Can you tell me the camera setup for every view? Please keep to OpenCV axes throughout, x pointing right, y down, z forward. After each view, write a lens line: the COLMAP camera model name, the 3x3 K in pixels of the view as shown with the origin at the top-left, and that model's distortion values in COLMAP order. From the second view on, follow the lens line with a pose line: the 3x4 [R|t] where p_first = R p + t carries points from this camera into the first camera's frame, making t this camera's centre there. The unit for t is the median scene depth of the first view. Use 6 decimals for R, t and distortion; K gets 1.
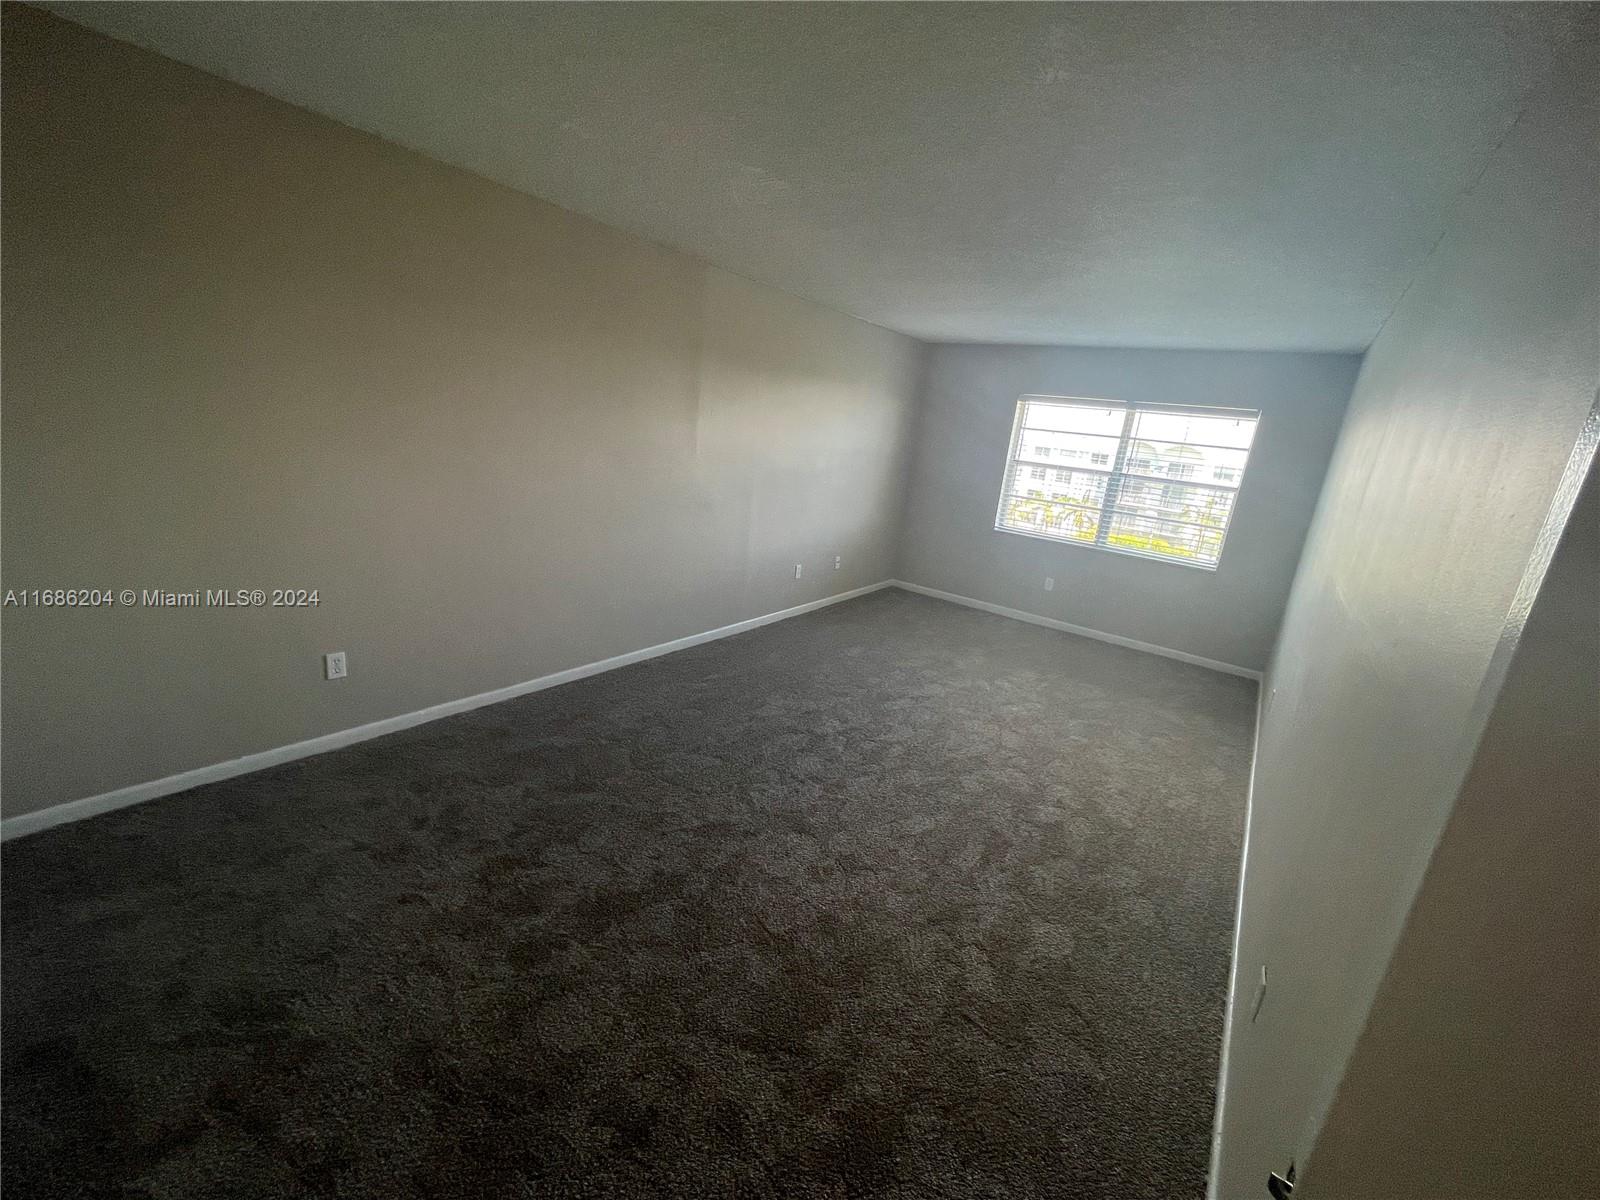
lens RADIAL K [[653.5, 0, 802.6], [0, 653.5, 593.1], [0, 0, 1]] dist [-0.007262, 0.000548]
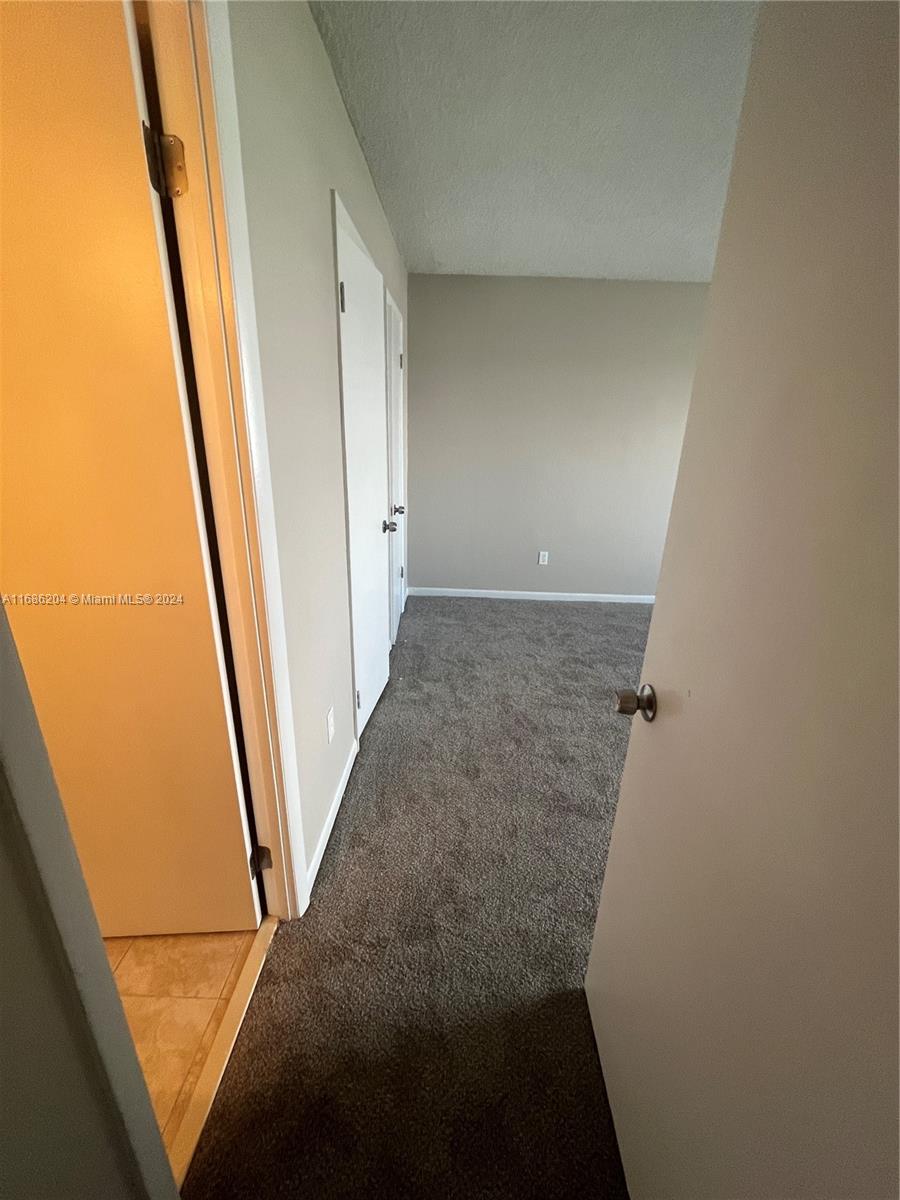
lens RADIAL K [[490.1, 0, 455.2], [0, 490.1, 598.9], [0, 0, 1]] dist [-0.007262, 0.000548]
pose [[0.579925, 0.188037, -0.792672, 0.465042], [-0.171063, 0.979413, 0.107184, 0.155817], [0.796508, 0.073439, 0.600152, -0.158906]]
